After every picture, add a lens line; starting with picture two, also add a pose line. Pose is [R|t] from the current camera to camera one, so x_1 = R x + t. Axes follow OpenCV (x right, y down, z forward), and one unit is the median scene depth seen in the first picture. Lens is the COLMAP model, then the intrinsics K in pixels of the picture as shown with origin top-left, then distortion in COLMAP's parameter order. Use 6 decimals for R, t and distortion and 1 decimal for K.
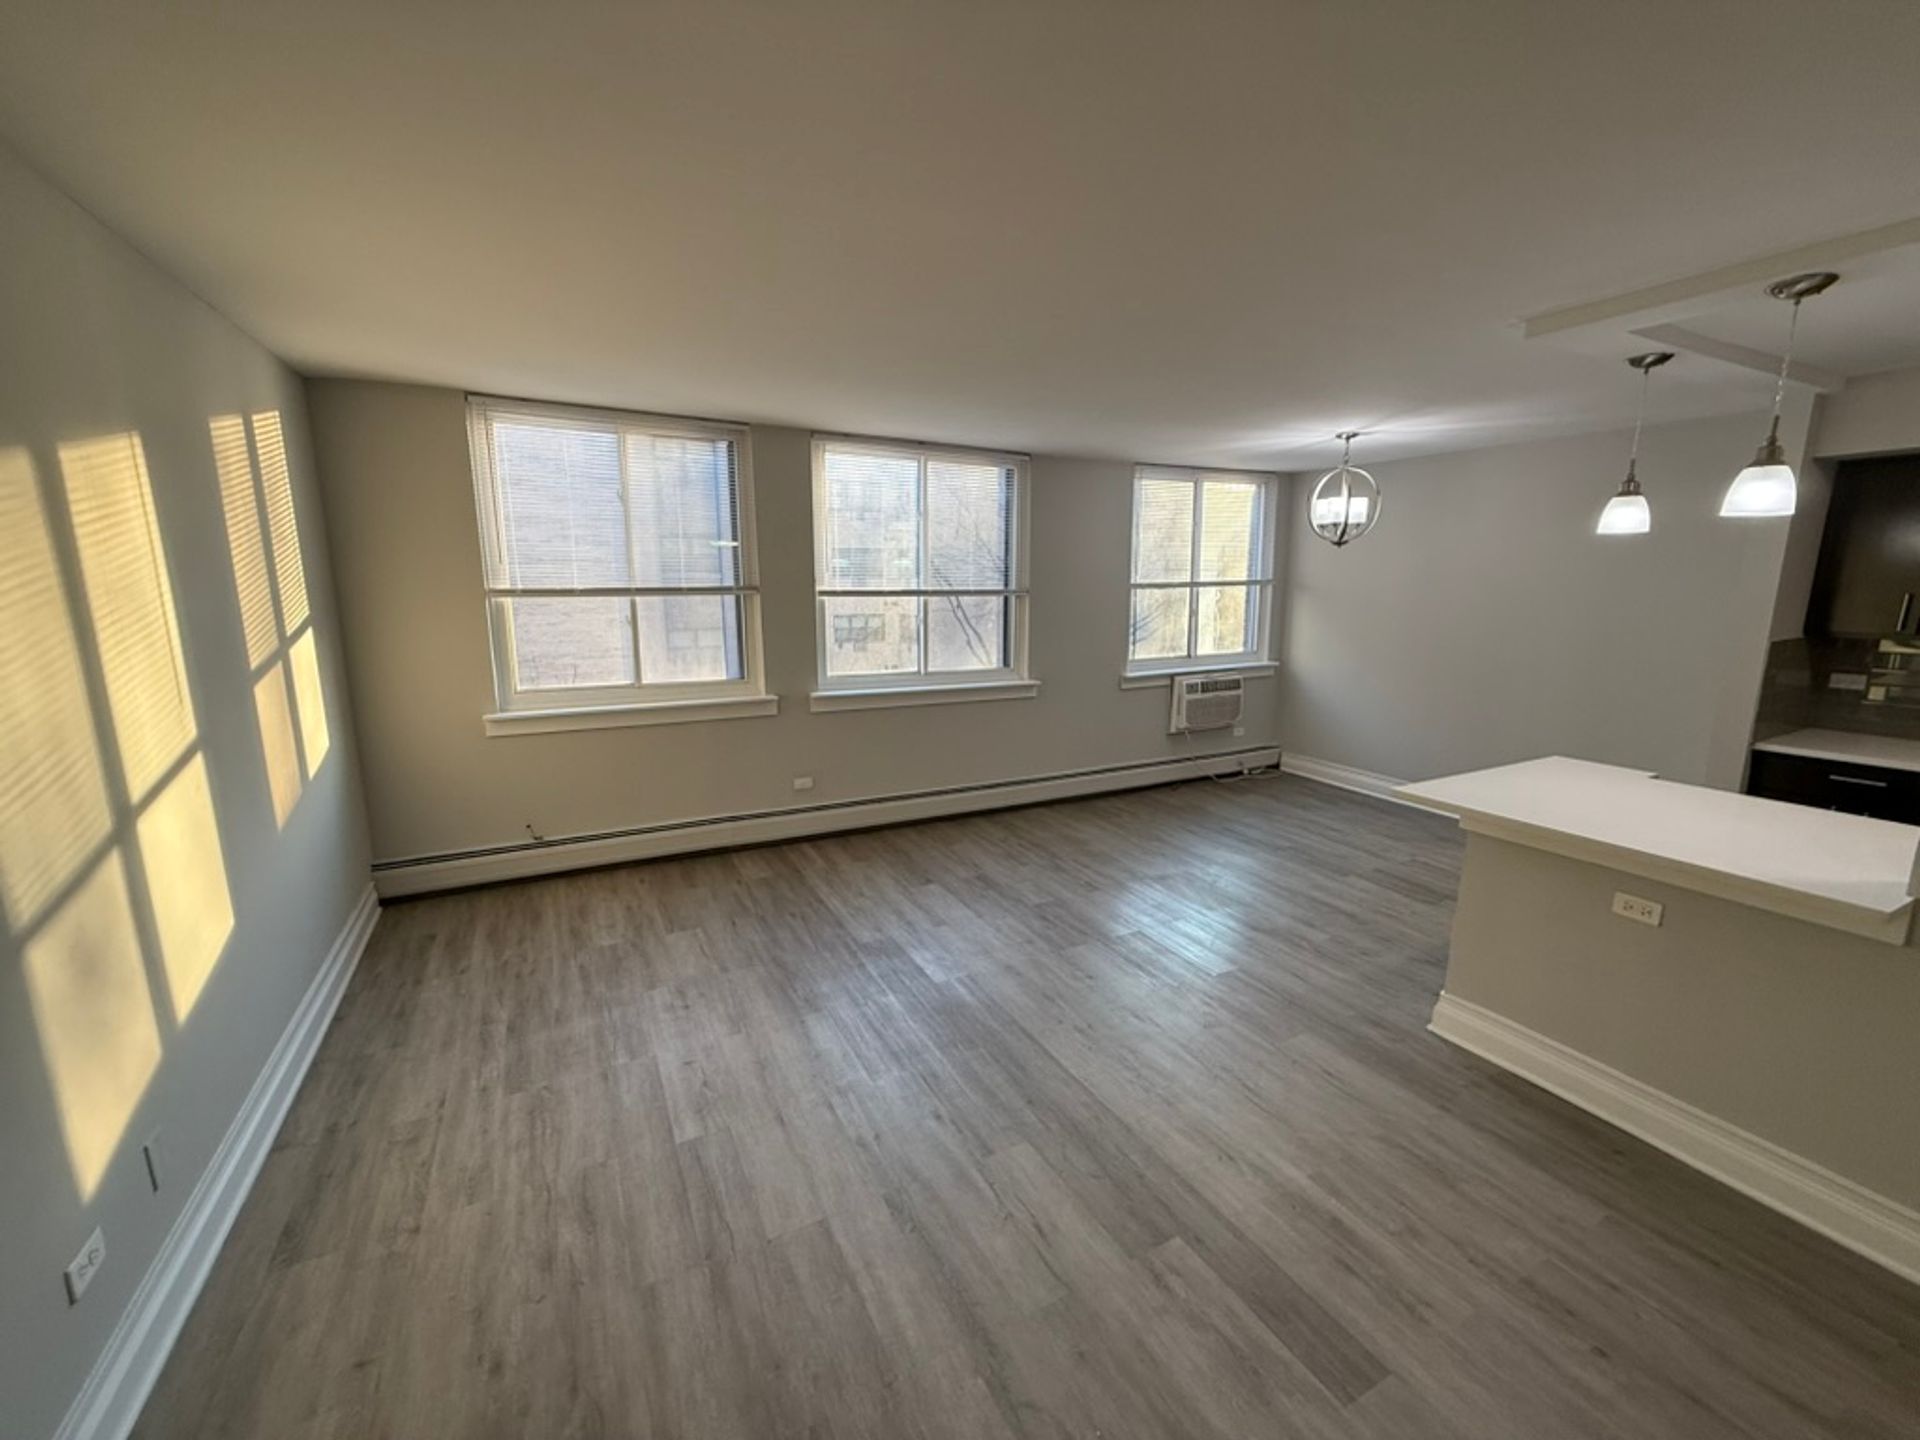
lens RADIAL K [[764.9, 0, 957.2], [0, 764.9, 724.8], [0, 0, 1]] dist [-0.000908, -0.000022]
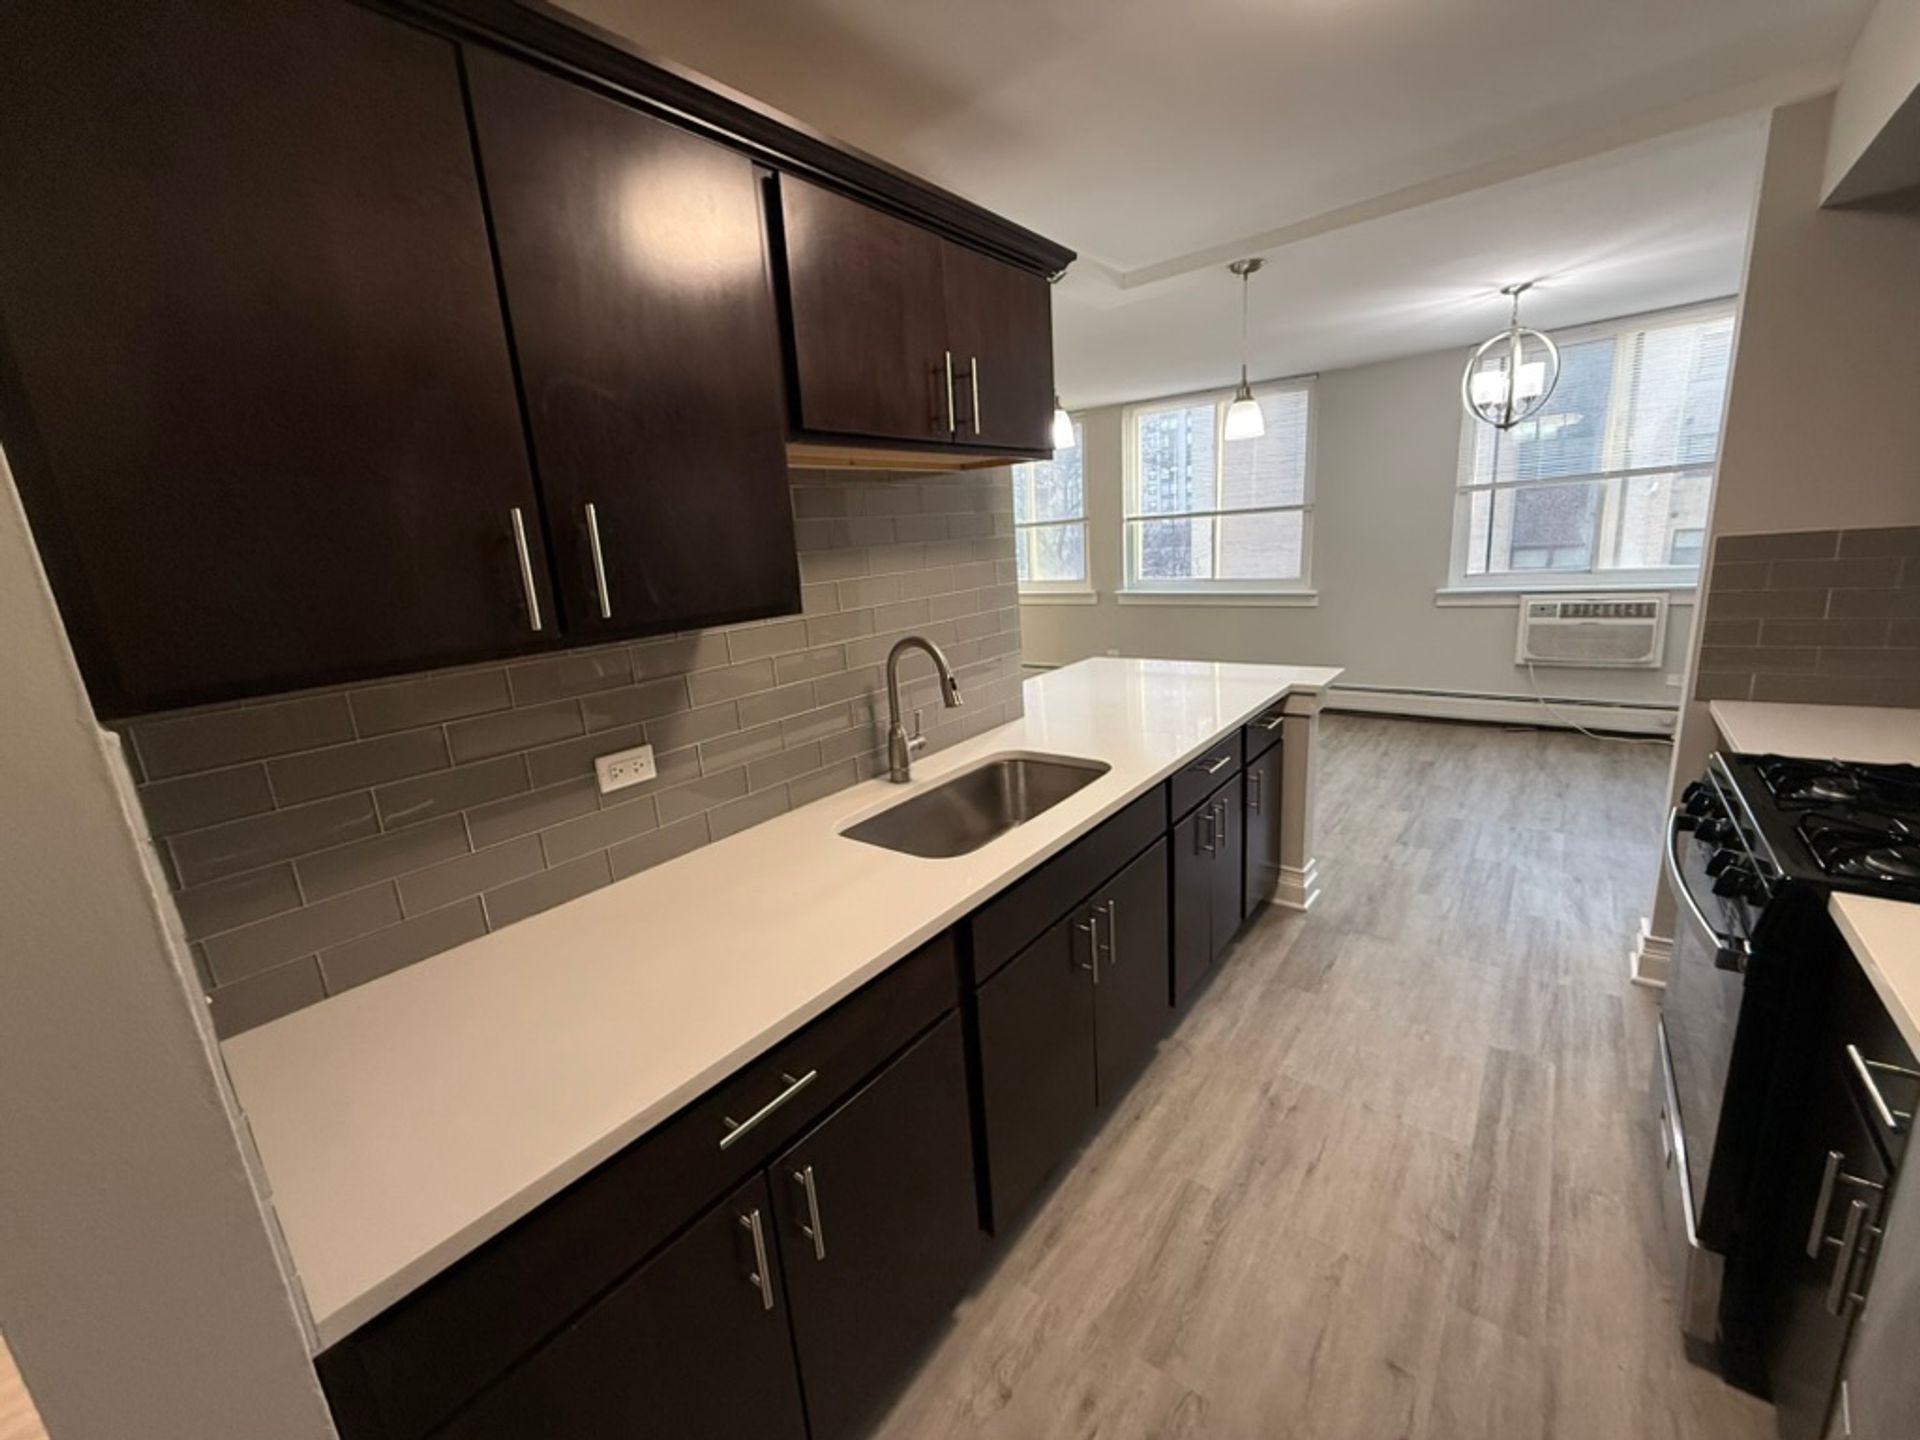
lens RADIAL K [[764.9, 0, 954.4], [0, 764.9, 716.0], [0, 0, 1]] dist [-0.000908, -0.000022]
pose [[0.410681, 0.180897, -0.893654, 0.881561], [-0.102821, 0.983057, 0.151743, 0.003452], [0.905963, 0.029569, 0.422324, 0.108472]]
